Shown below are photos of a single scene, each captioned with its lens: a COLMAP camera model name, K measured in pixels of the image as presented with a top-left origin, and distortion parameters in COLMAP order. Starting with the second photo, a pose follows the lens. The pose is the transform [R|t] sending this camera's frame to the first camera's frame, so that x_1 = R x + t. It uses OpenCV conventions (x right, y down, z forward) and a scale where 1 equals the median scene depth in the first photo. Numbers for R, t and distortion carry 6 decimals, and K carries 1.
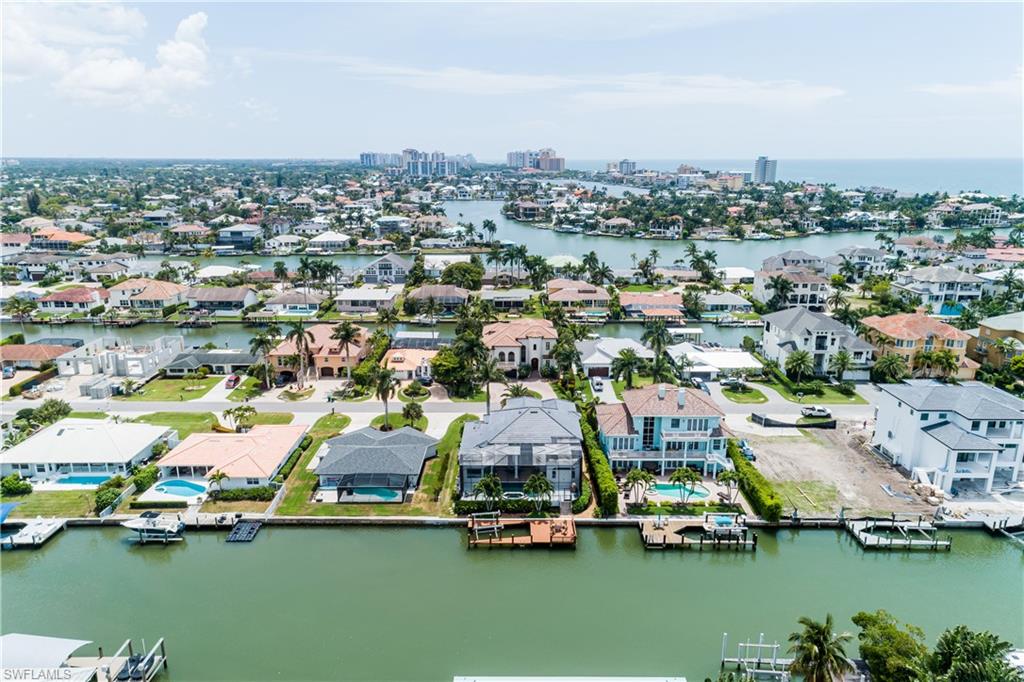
lens RADIAL K [[687.8, 0, 512.0], [0, 687.8, 341.0], [0, 0, 1]] dist [0.034240, 0.005437]
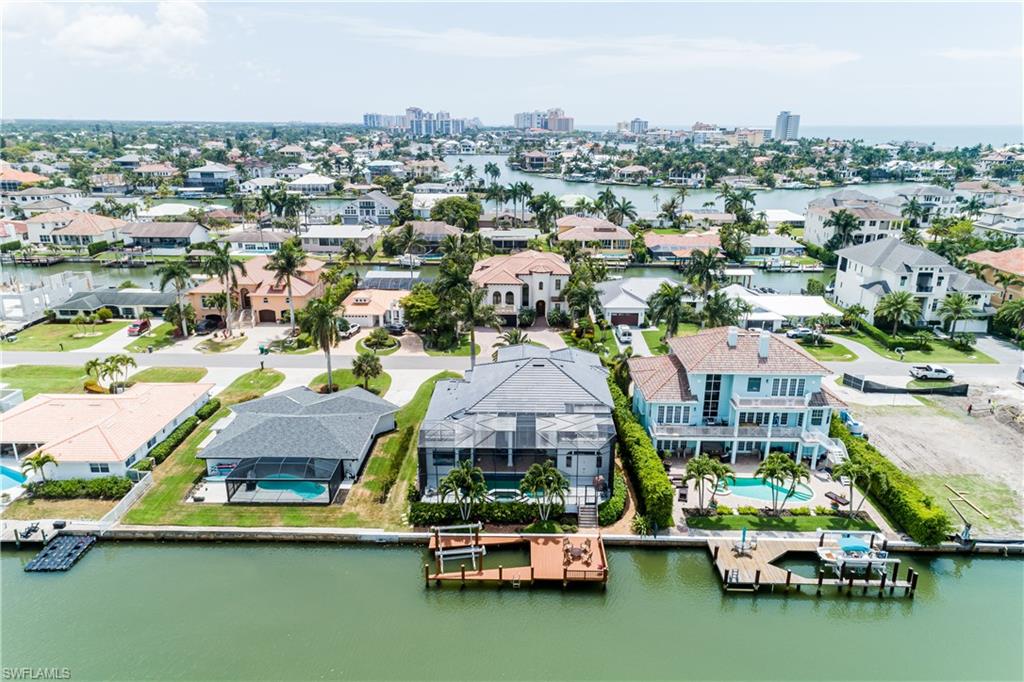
lens RADIAL K [[687.8, 0, 512.0], [0, 687.8, 341.0], [0, 0, 1]] dist [0.034240, 0.005437]
pose [[0.999929, 0.008486, -0.008323, 0.008586], [-0.008097, 0.998921, 0.045734, 0.036234], [0.008702, -0.045663, 0.998919, 0.250337]]
